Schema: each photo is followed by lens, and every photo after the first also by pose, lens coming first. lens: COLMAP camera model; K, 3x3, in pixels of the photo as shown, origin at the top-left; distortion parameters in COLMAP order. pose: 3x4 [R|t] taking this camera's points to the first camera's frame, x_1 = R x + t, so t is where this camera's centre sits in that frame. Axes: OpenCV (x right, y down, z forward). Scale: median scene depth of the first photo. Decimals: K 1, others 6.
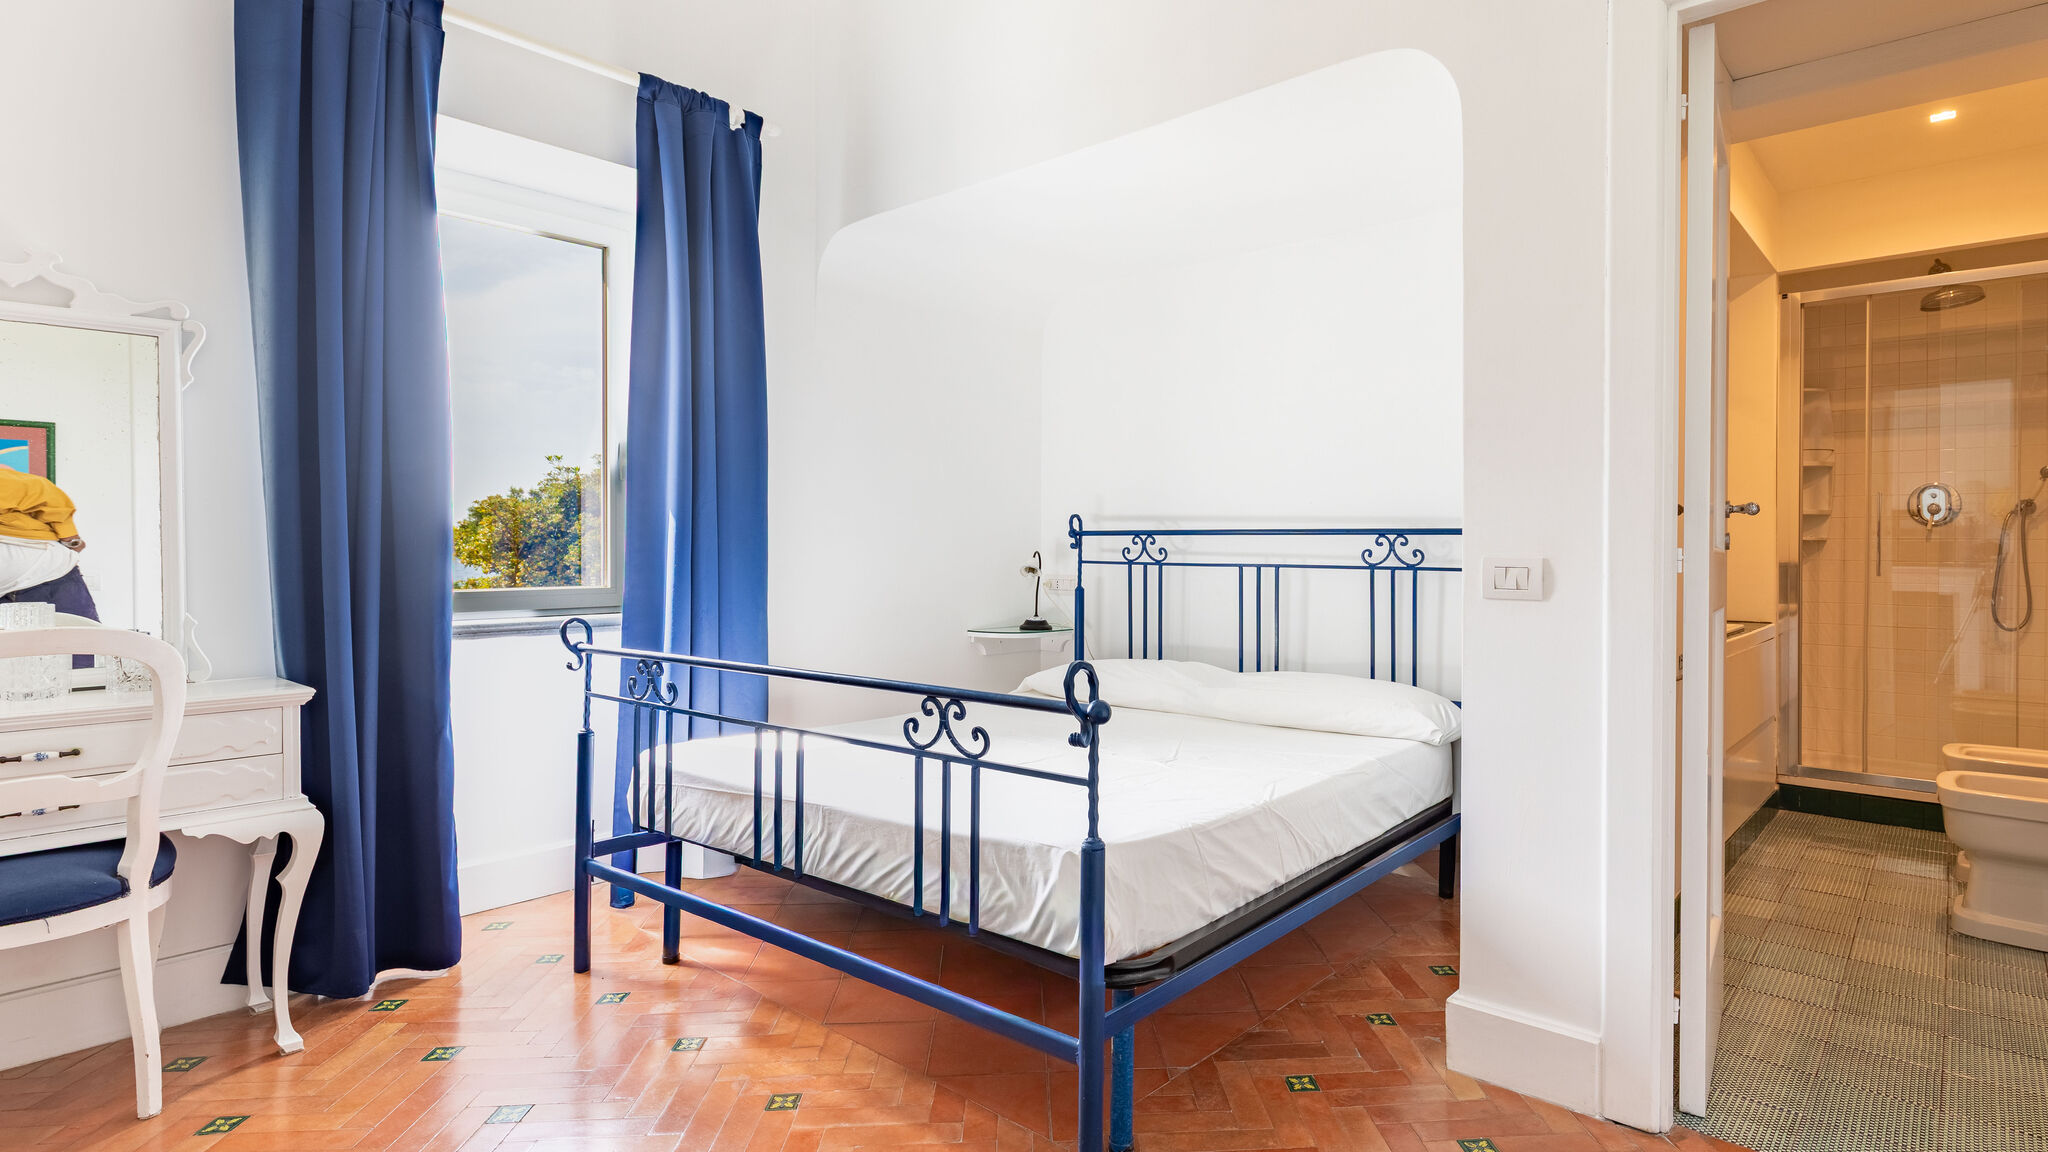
lens RADIAL K [[1012.0, 0, 1029.0], [0, 1012.0, 543.3], [0, 0, 1]] dist [0.000388, 0.001074]
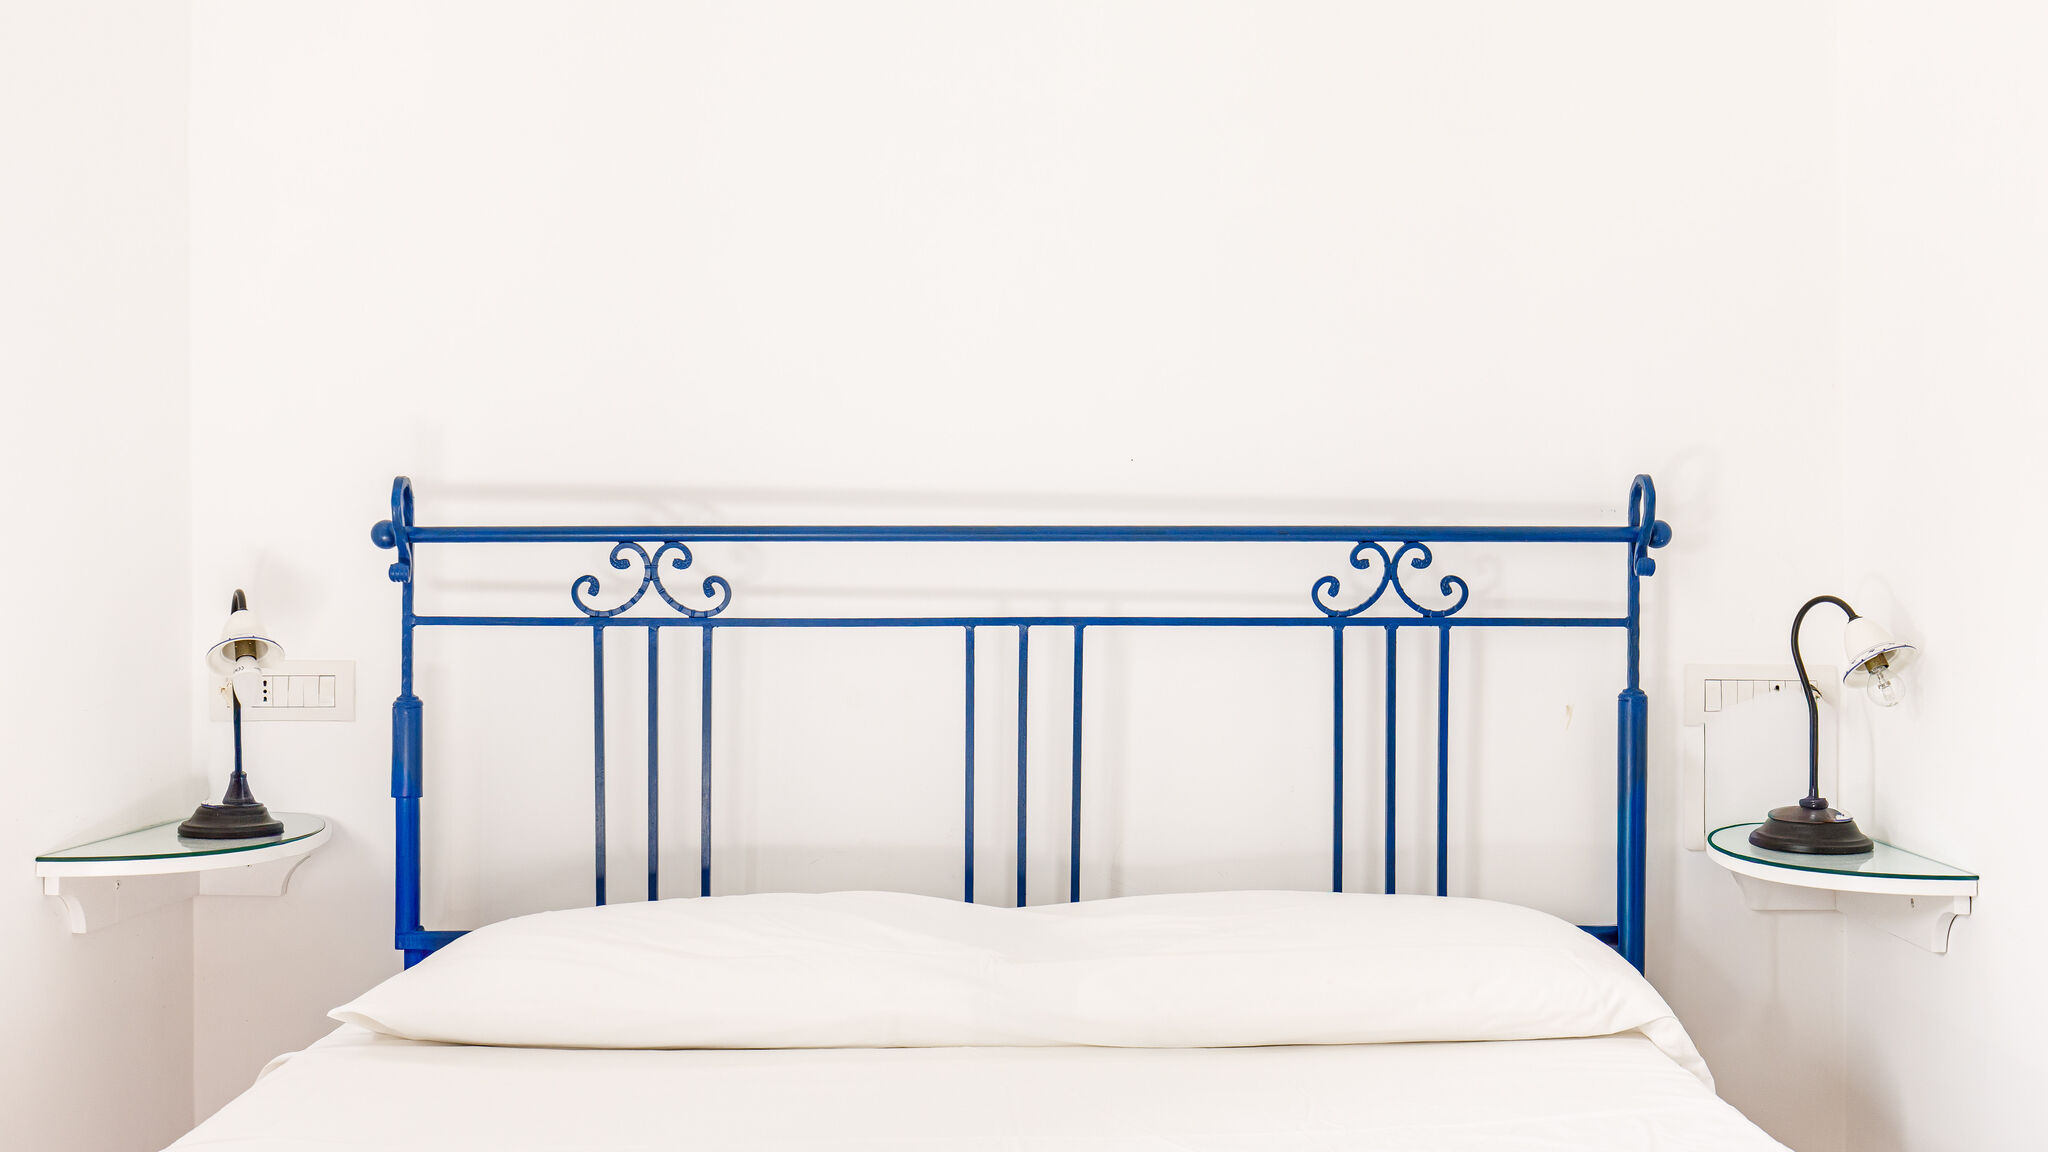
lens RADIAL K [[2397.4, 0, 1022.9], [0, 2397.4, 579.7], [0, 0, 1]] dist [0.005390, 0.000000]
pose [[0.744892, -0.007760, 0.667140, -0.381510], [0.002869, 0.999960, 0.008428, -0.001394], [-0.667179, -0.004364, 0.744885, 0.334021]]
